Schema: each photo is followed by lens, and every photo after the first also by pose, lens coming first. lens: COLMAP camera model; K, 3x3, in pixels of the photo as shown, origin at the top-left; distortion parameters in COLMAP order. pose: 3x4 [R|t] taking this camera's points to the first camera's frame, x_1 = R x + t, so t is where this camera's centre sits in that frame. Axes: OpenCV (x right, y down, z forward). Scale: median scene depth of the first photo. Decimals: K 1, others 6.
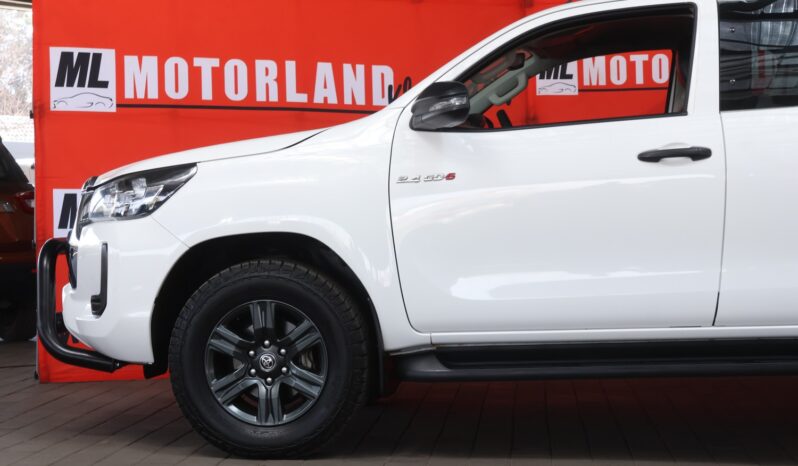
lens RADIAL K [[1468.3, 0, 397.3], [0, 1468.3, 239.5], [0, 0, 1]] dist [0.028616, 0.000000]
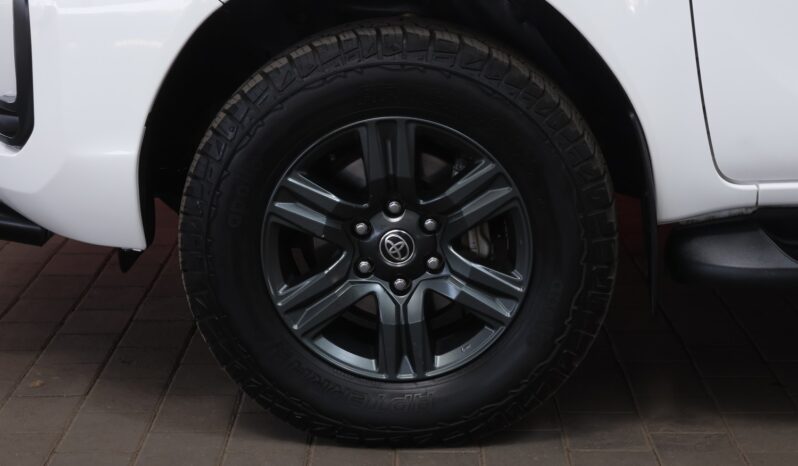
lens RADIAL K [[1409.9, 0, 397.9], [0, 1409.9, 234.8], [0, 0, 1]] dist [0.041677, 0.000000]
pose [[0.993184, -0.029598, 0.112737, -0.138500], [0.004602, 0.976423, 0.215815, -0.017231], [-0.116467, -0.213825, 0.969904, 0.565806]]
